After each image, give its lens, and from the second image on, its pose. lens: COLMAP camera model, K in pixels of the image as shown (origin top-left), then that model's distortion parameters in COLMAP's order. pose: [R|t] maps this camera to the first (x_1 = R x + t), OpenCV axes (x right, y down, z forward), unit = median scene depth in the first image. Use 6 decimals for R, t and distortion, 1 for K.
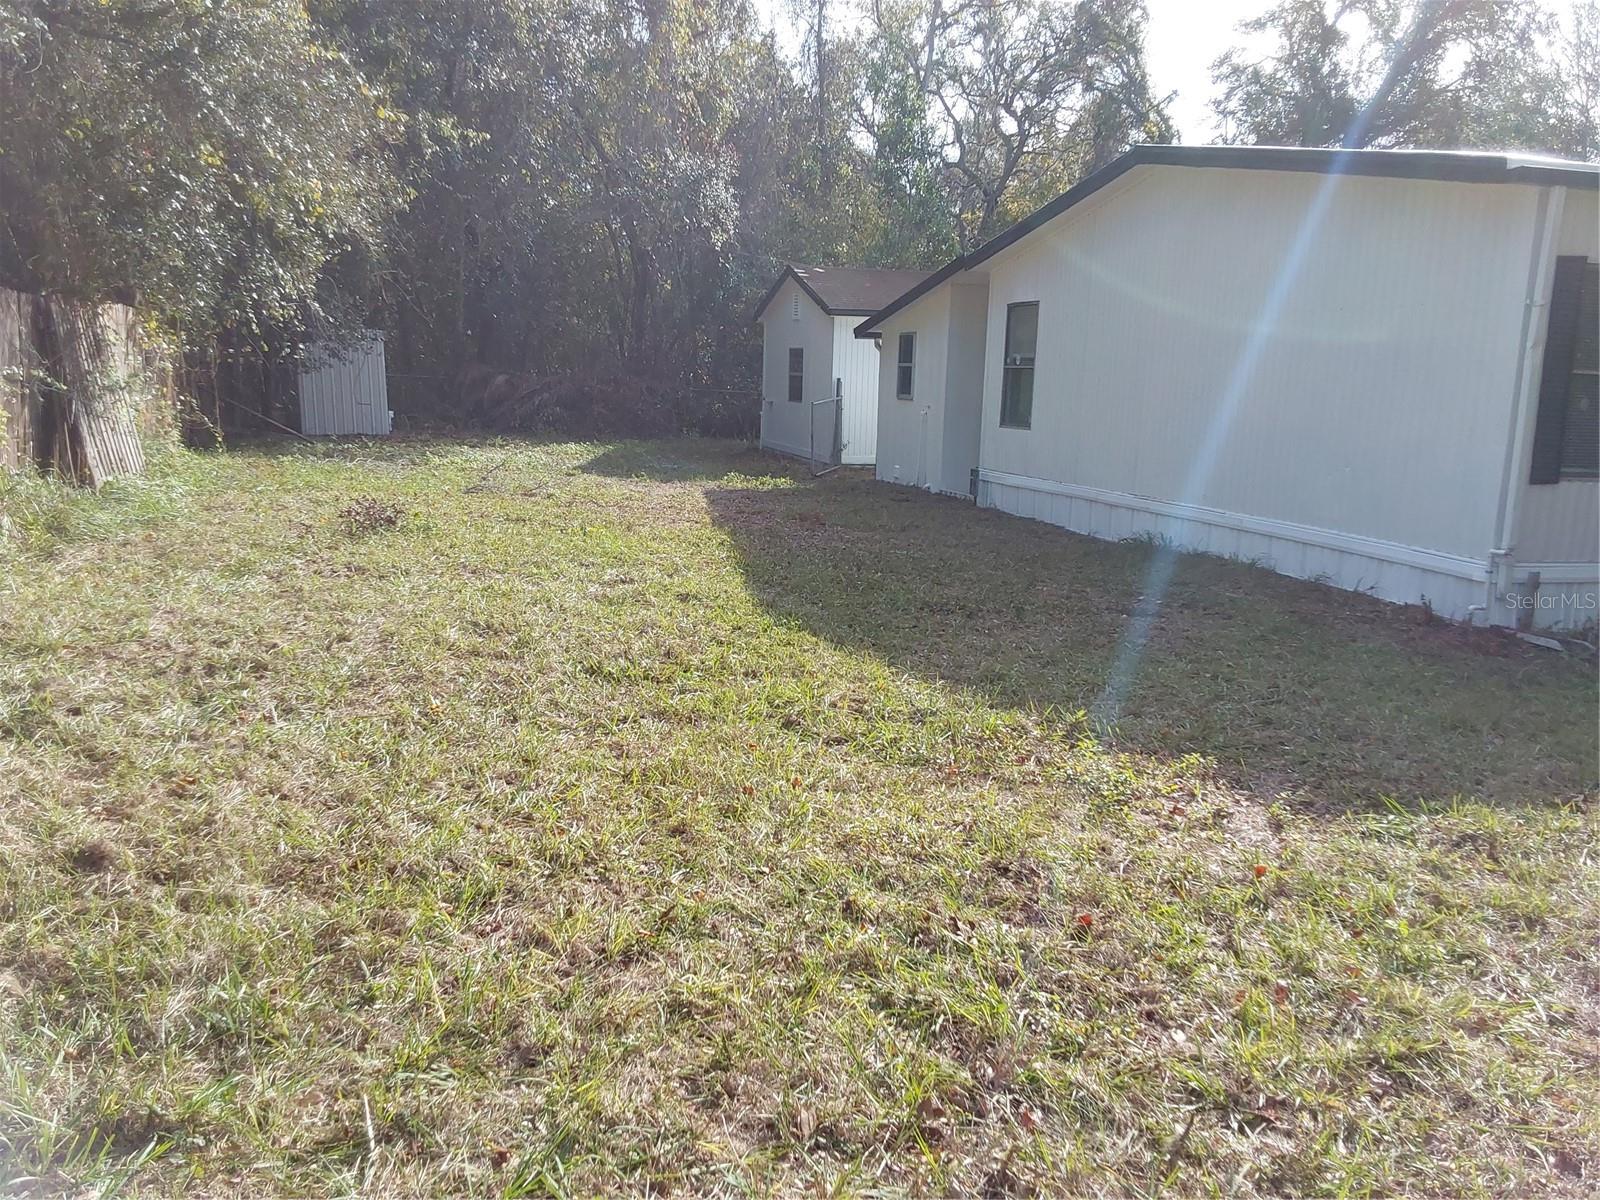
lens RADIAL K [[1274.4, 0, 804.3], [0, 1274.4, 590.8], [0, 0, 1]] dist [0.138537, -0.175013]
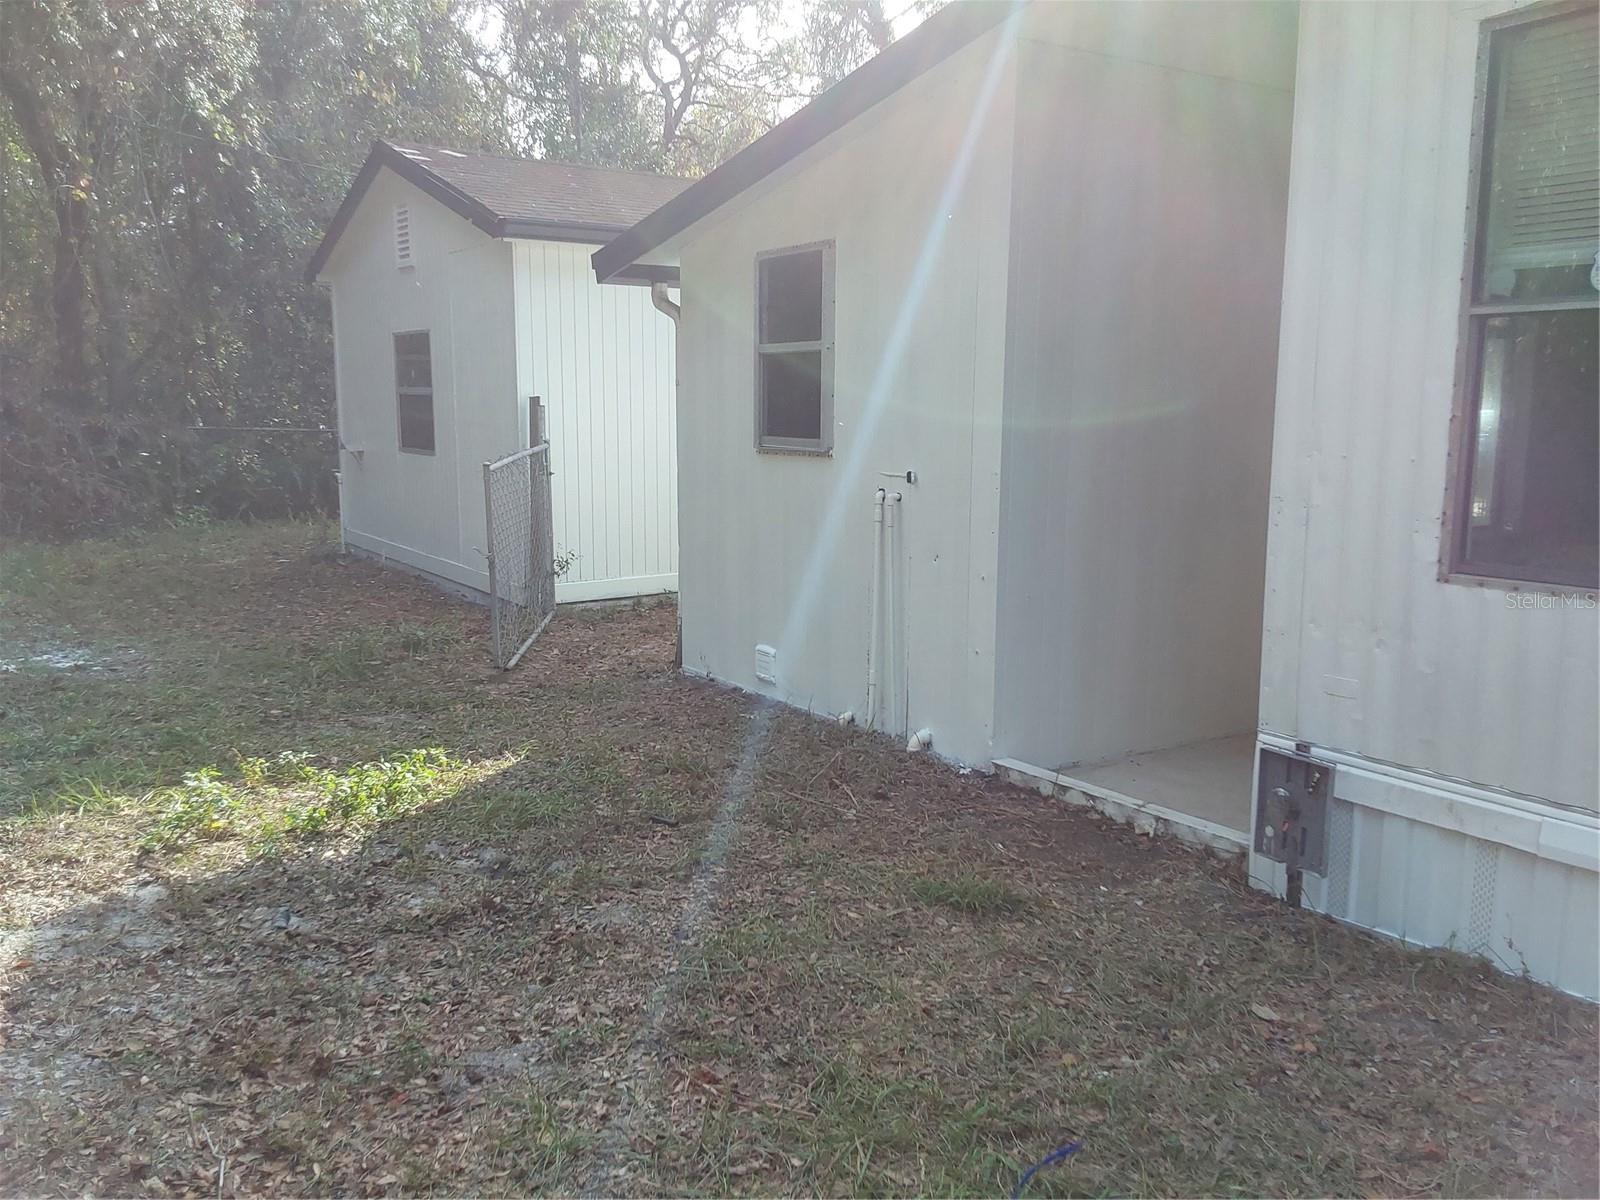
lens RADIAL K [[1274.4, 0, 804.3], [0, 1274.4, 590.8], [0, 0, 1]] dist [0.138537, -0.175013]
pose [[0.954219, -0.065568, 0.291832, -0.014152], [0.071325, 0.997411, -0.009118, -0.093926], [-0.290479, 0.029515, 0.956426, 0.578763]]
